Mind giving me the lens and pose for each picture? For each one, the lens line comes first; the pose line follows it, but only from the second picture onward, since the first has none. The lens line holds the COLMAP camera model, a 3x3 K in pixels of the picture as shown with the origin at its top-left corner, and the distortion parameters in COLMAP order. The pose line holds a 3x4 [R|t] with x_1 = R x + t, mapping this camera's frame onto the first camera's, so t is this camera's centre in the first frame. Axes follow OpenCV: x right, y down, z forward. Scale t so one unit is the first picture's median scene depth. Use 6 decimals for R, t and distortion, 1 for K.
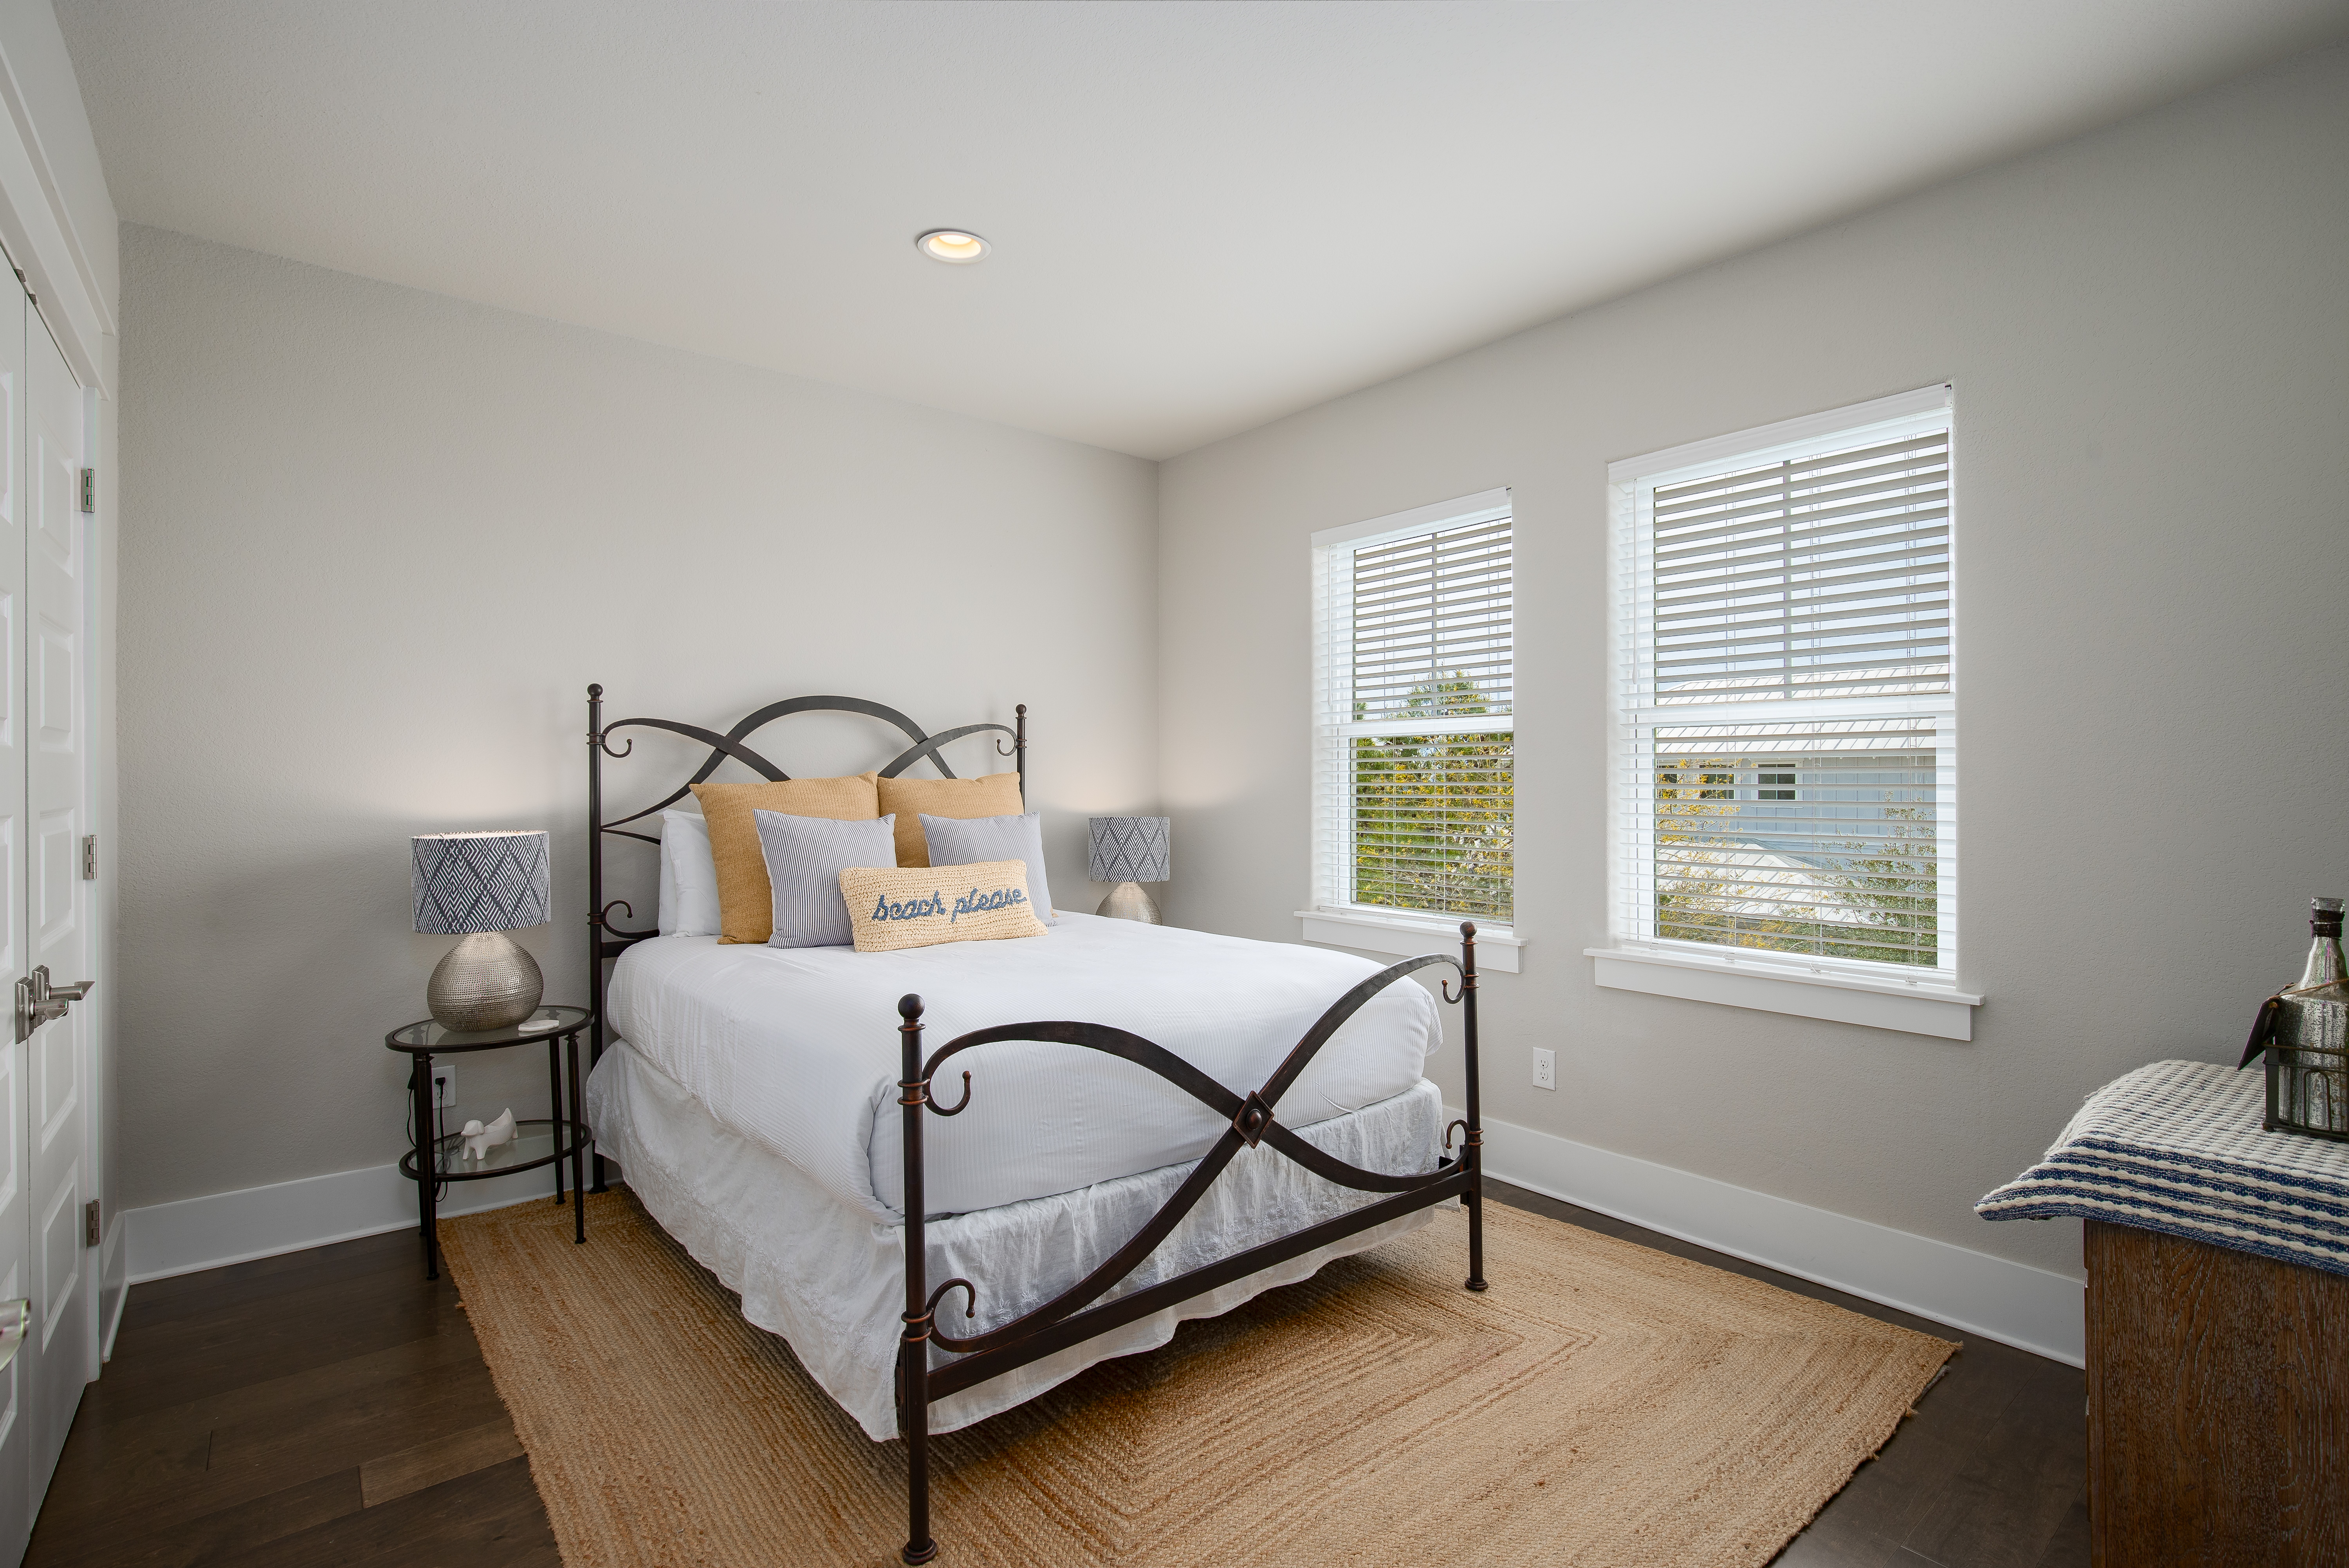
lens RADIAL K [[1088.2, 0, 1191.0], [0, 1088.2, 771.9], [0, 0, 1]] dist [-0.028408, 0.000420]
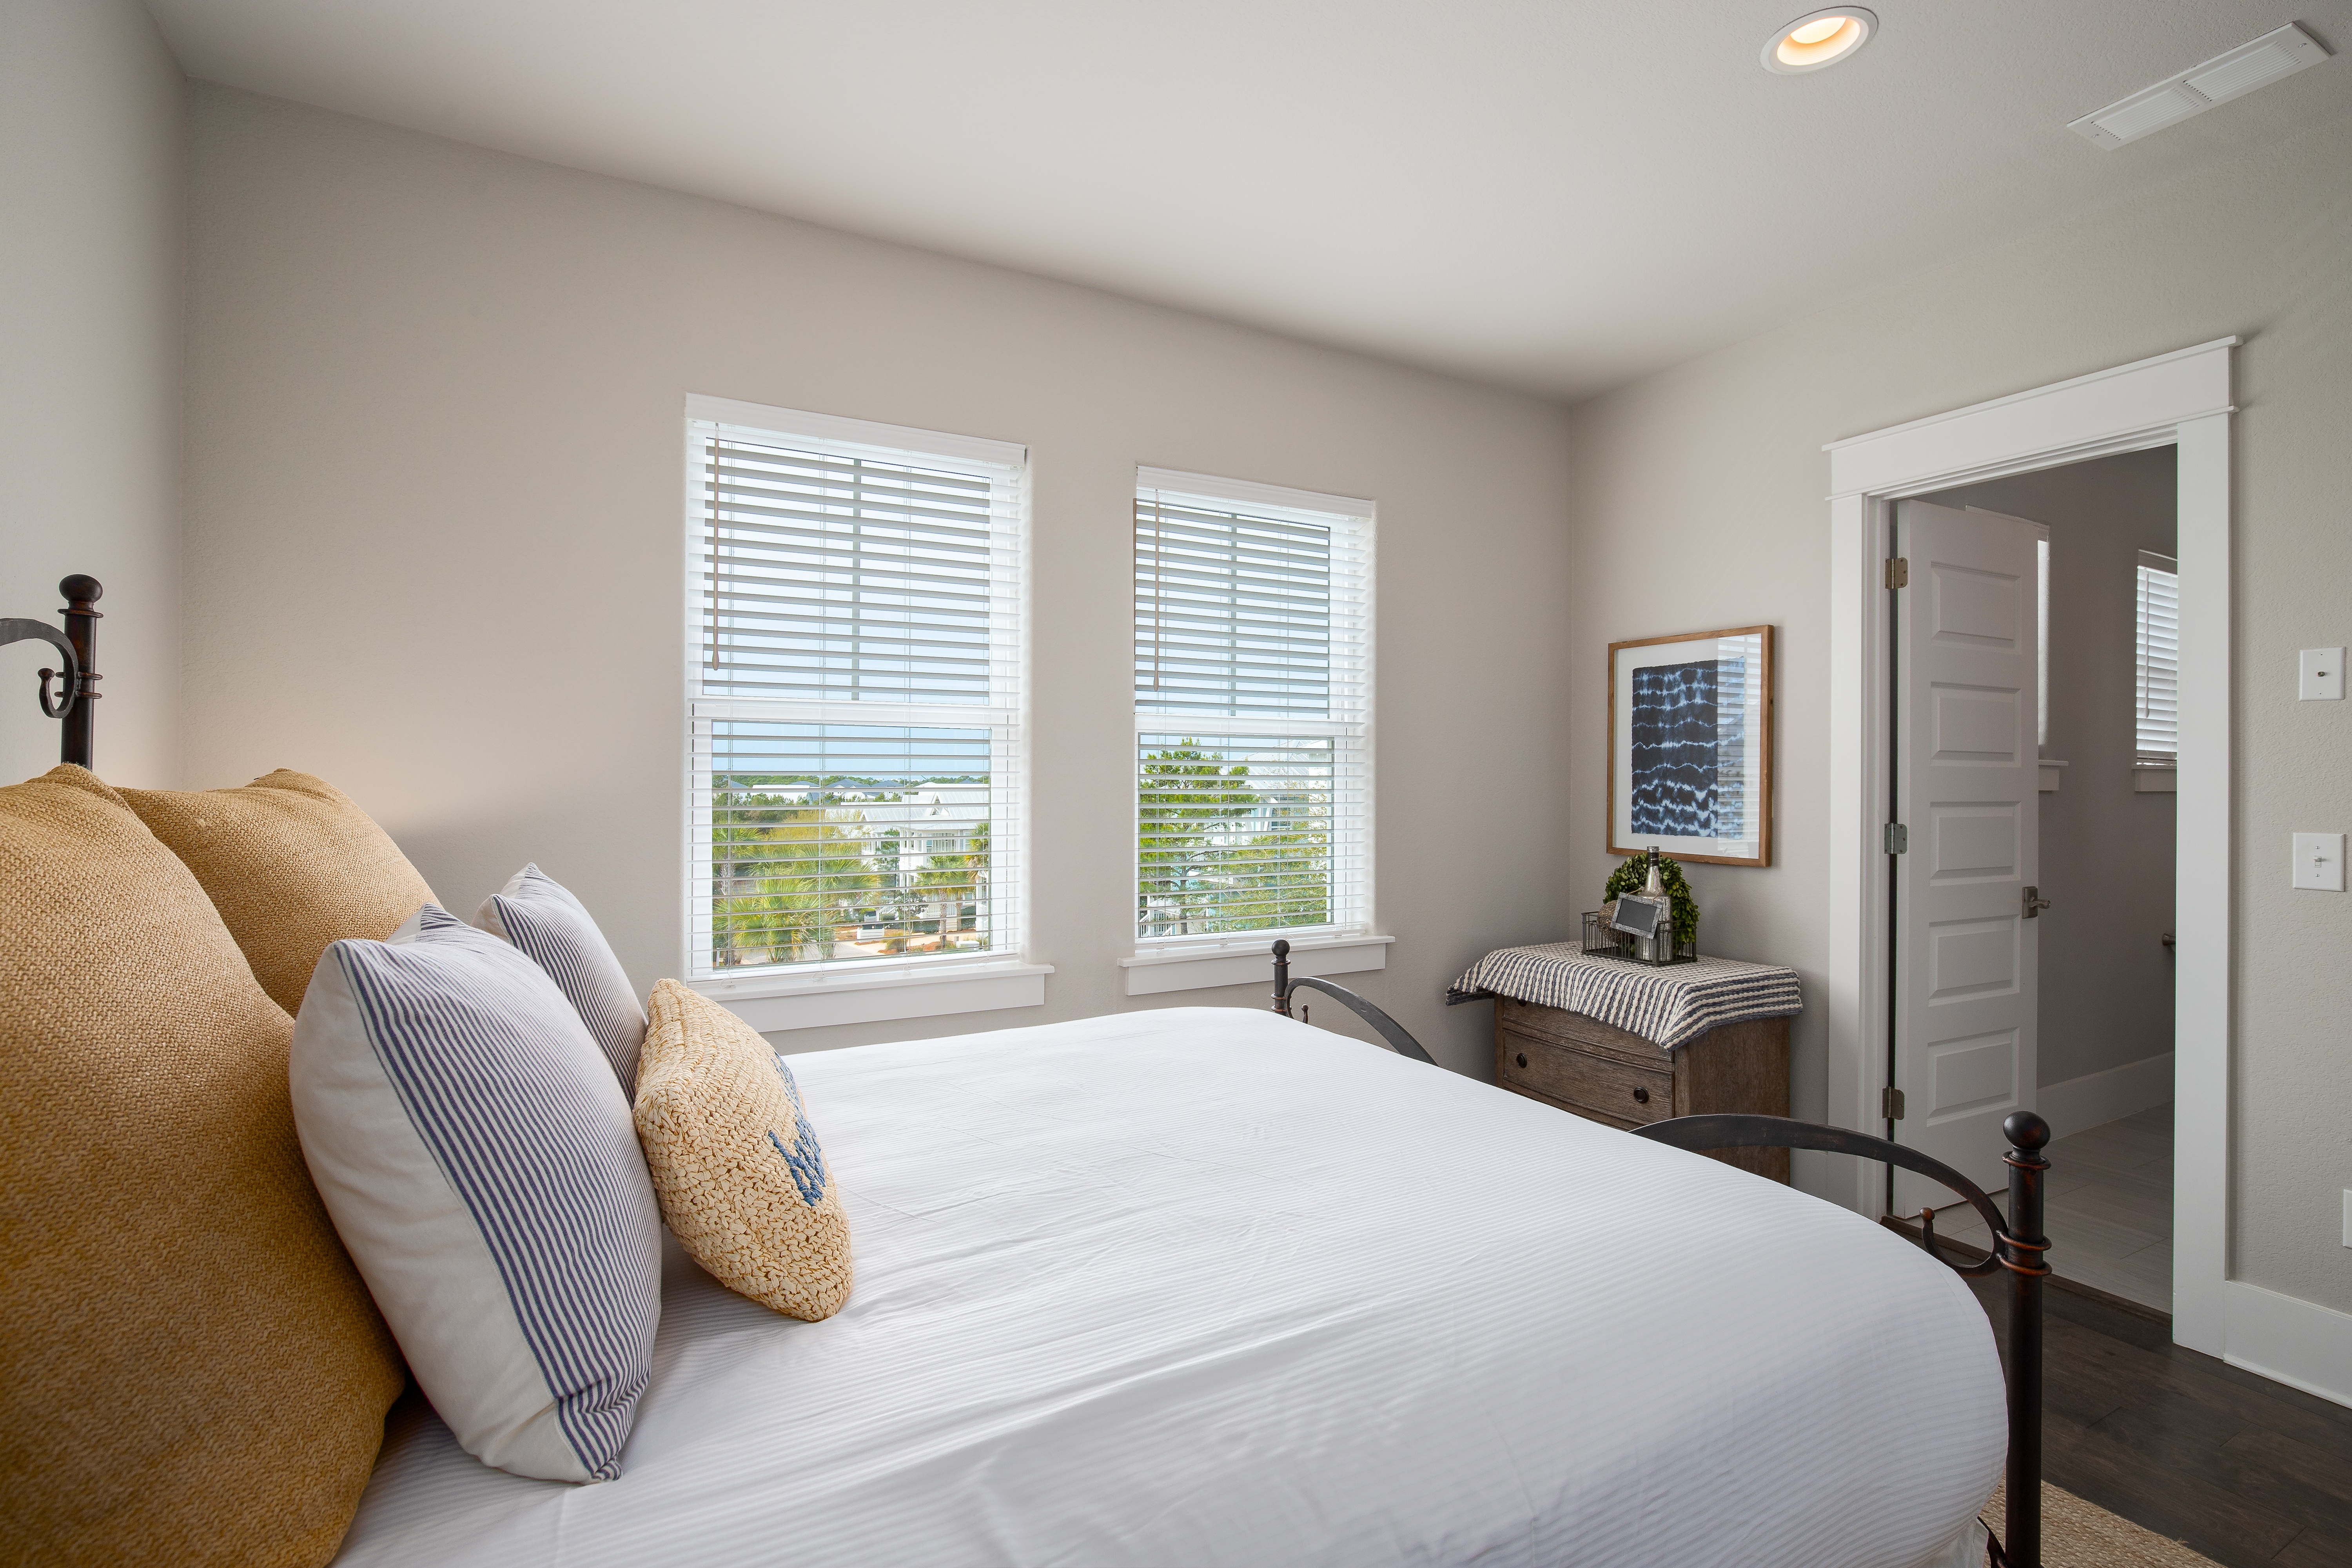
lens RADIAL K [[1140.5, 0, 1176.0], [0, 1140.5, 784.0], [0, 0, 1]] dist [0.000912, 0.000093]
pose [[0.192708, 0.000026, 0.981256, -0.687722], [-0.014511, 0.999891, 0.002823, 0.003315], [-0.981149, -0.014783, 0.192688, 0.830603]]
